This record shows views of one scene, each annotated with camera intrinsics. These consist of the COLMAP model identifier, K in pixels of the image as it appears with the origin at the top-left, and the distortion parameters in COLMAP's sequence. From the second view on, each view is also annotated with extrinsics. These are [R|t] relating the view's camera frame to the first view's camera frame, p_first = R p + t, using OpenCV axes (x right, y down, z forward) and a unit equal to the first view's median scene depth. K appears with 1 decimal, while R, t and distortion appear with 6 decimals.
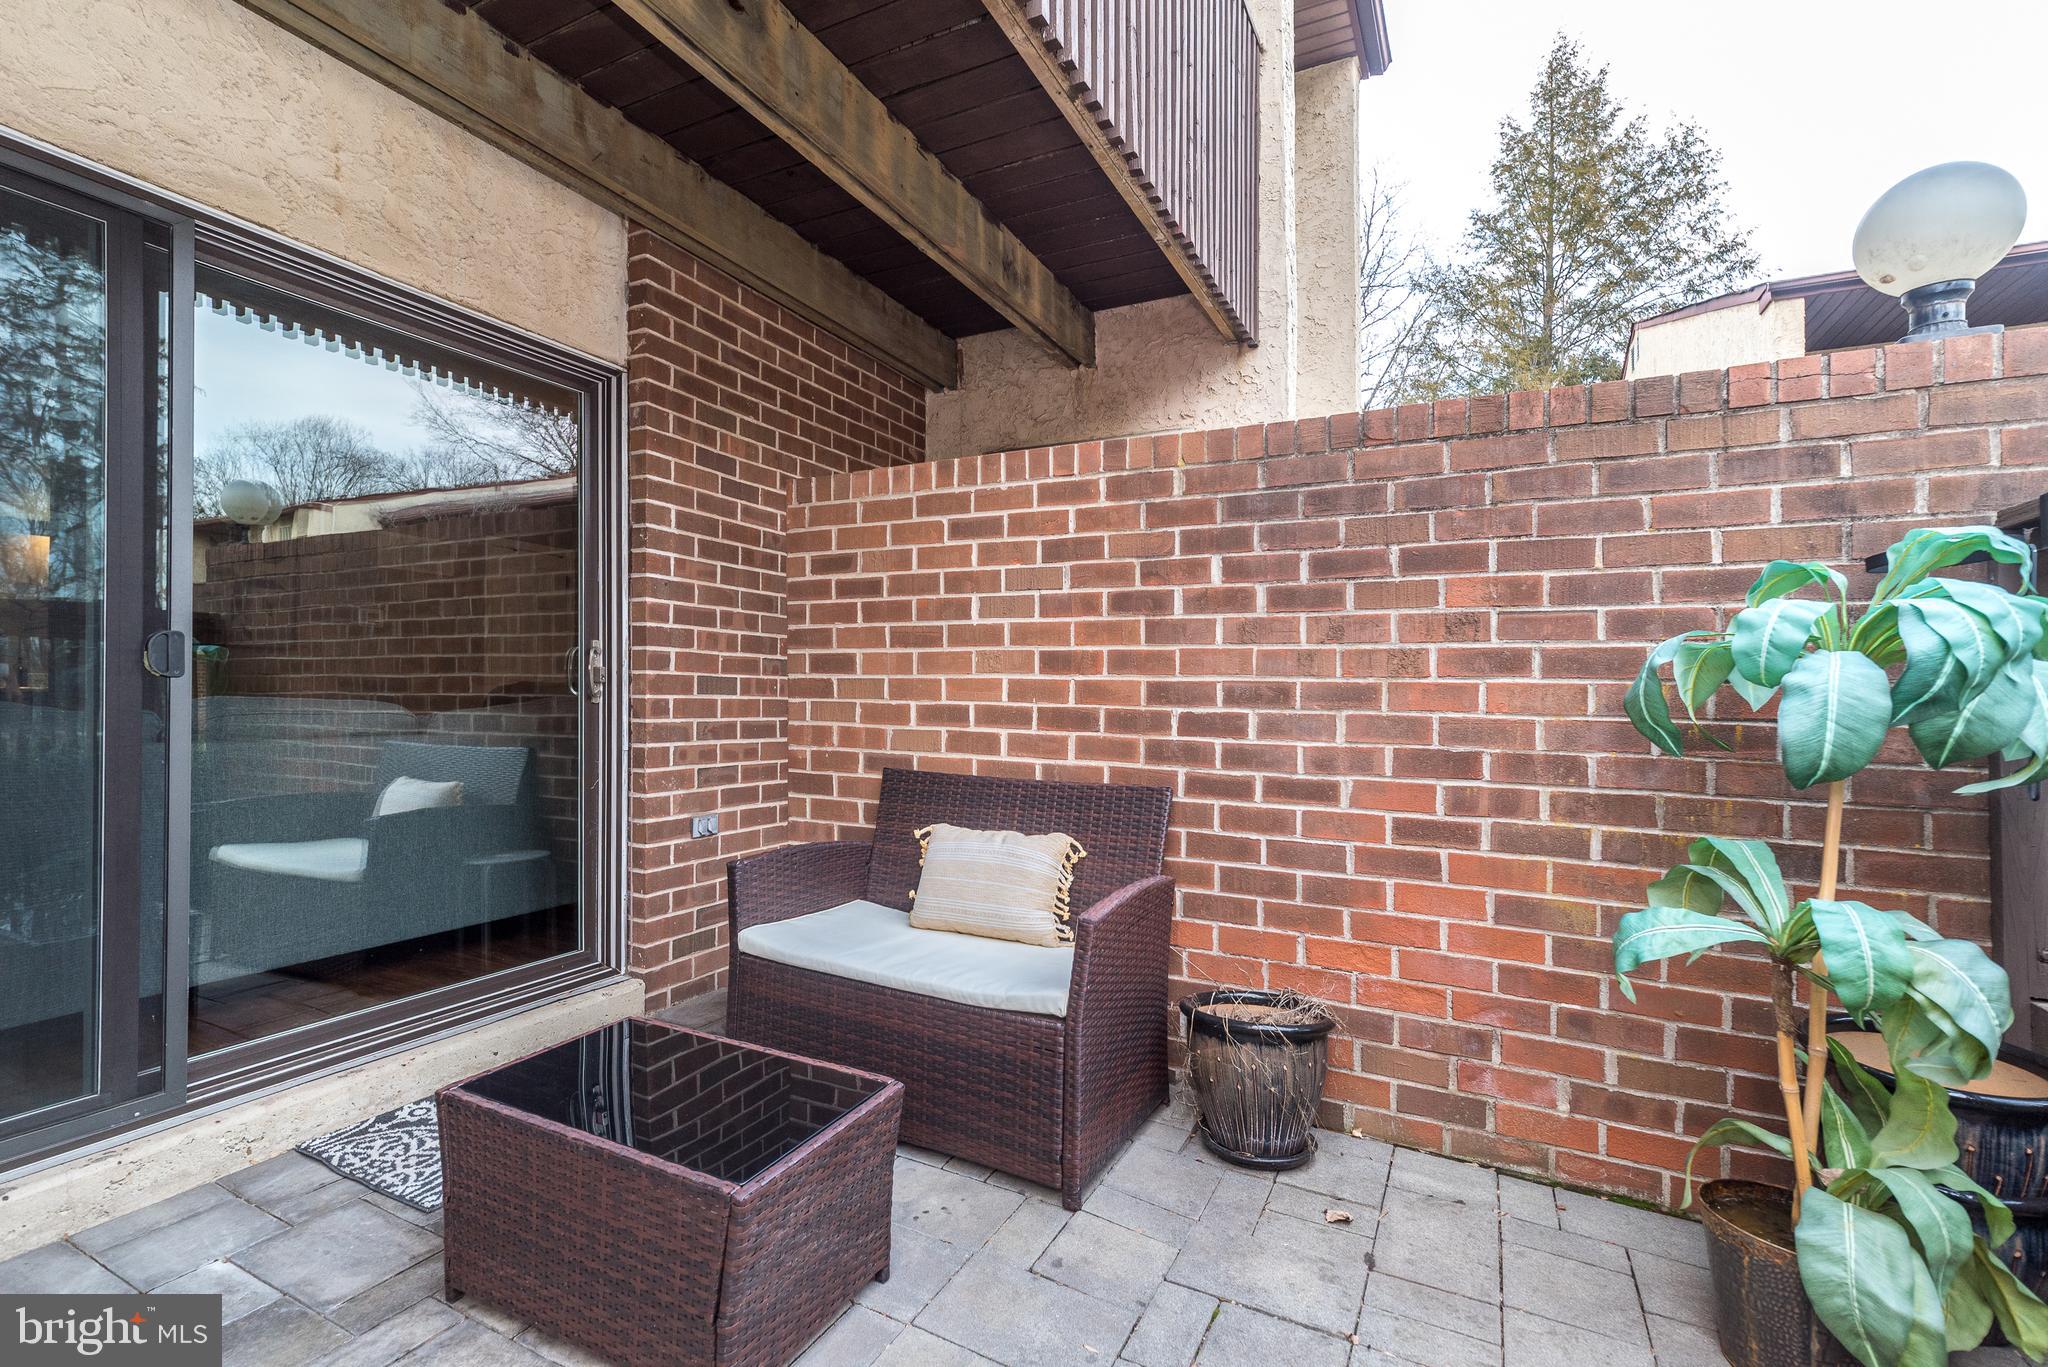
lens RADIAL K [[895.4, 0, 1029.8], [0, 895.4, 710.2], [0, 0, 1]] dist [0.006659, 0.000447]
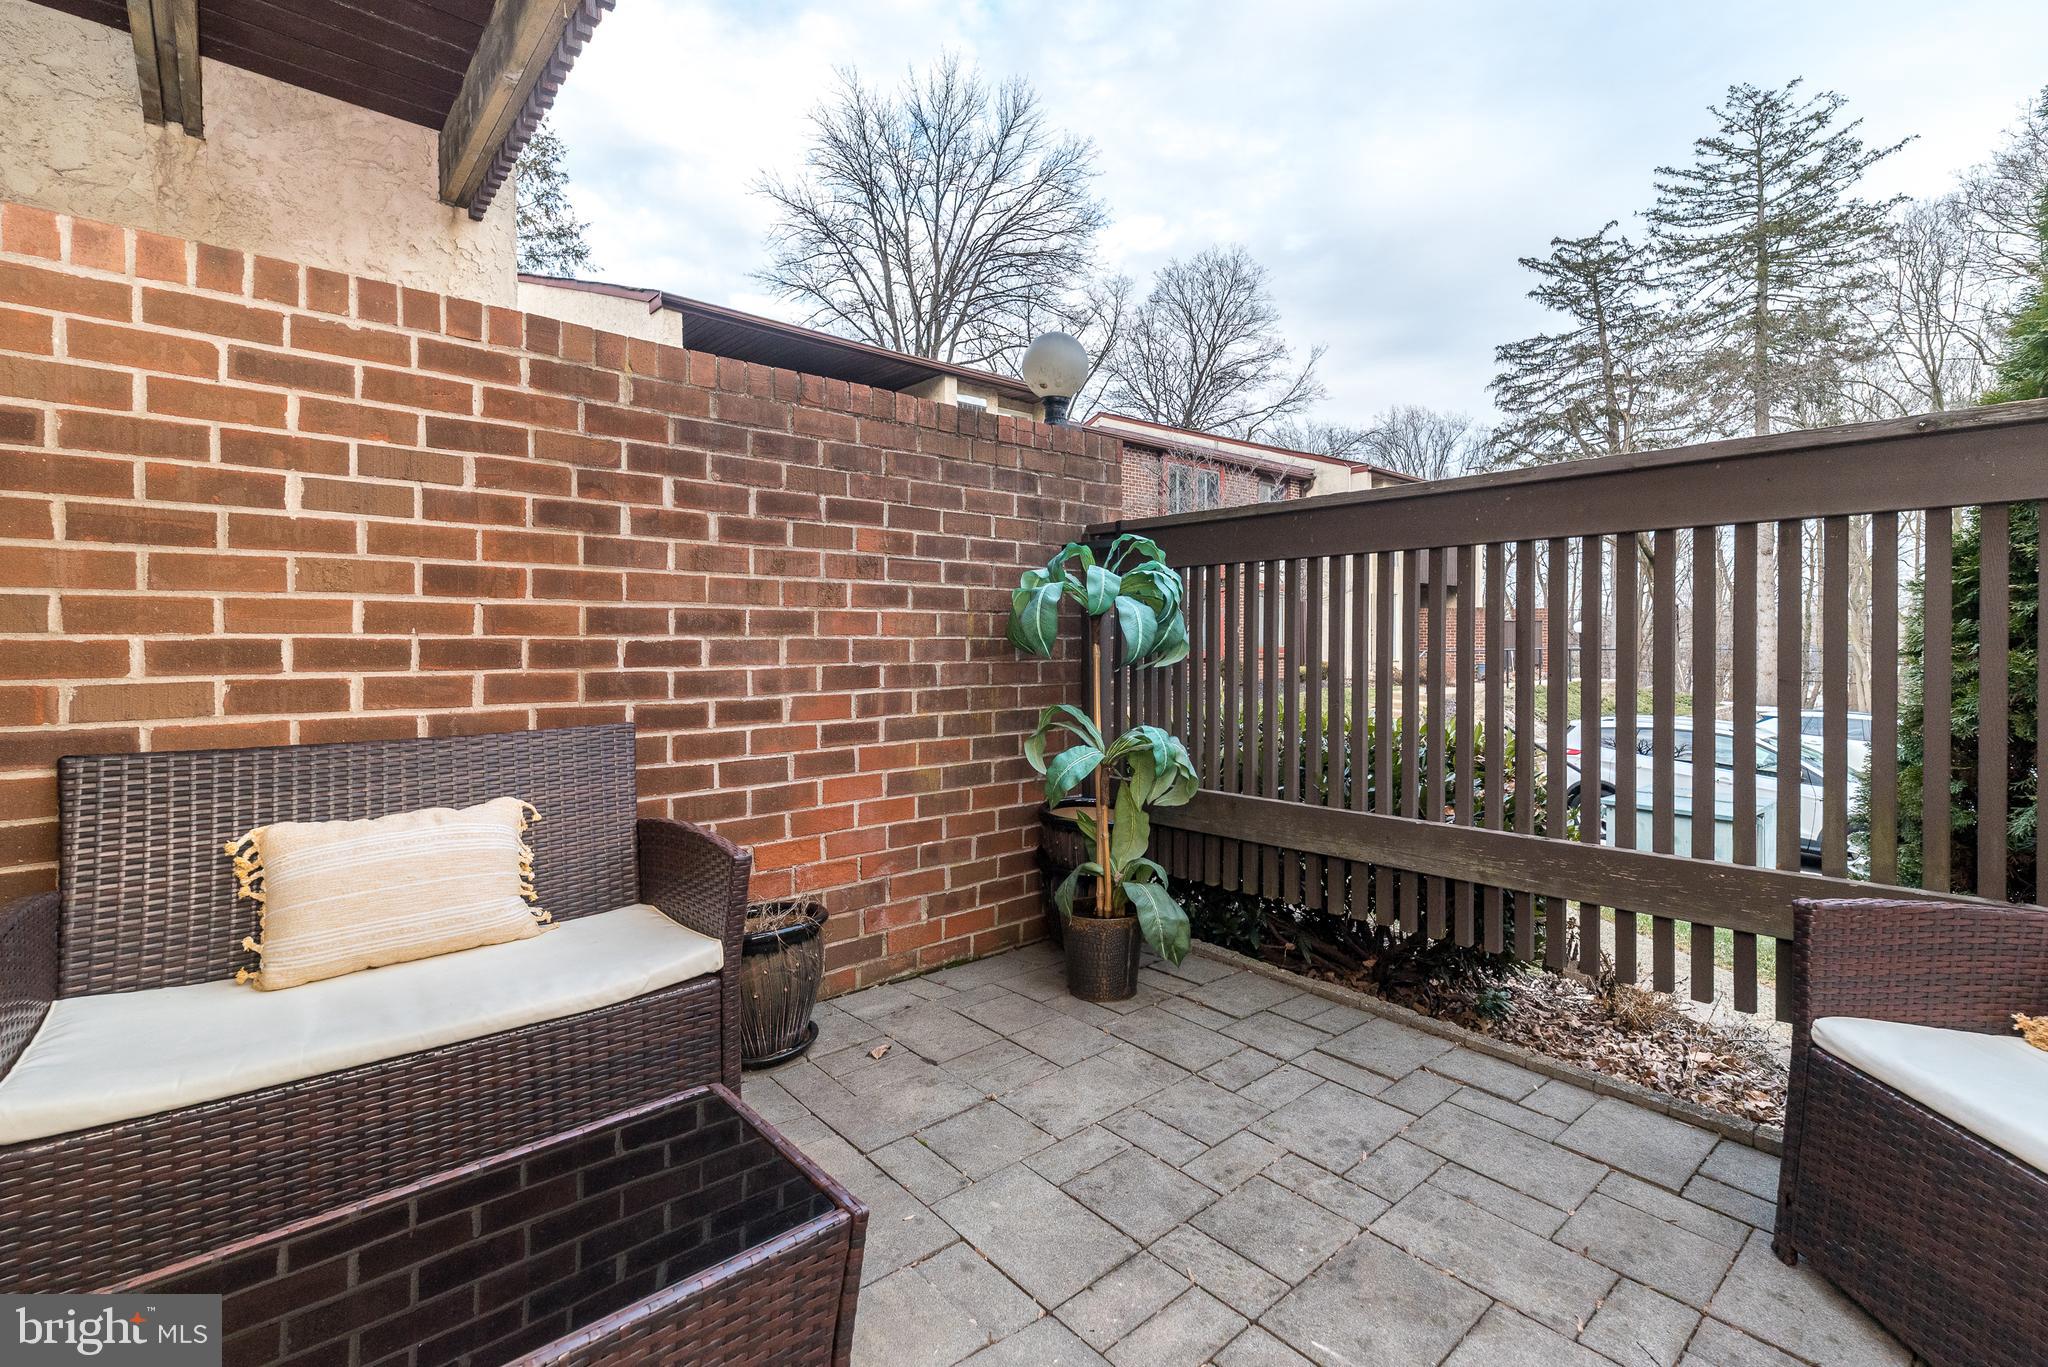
lens RADIAL K [[900.5, 0, 1028.4], [0, 900.5, 655.9], [0, 0, 1]] dist [0.004367, 0.000072]
pose [[0.375774, -0.035837, 0.926018, -0.543142], [0.024129, 0.999292, 0.028881, 0.000388], [-0.926397, 0.011491, 0.376372, 0.277546]]
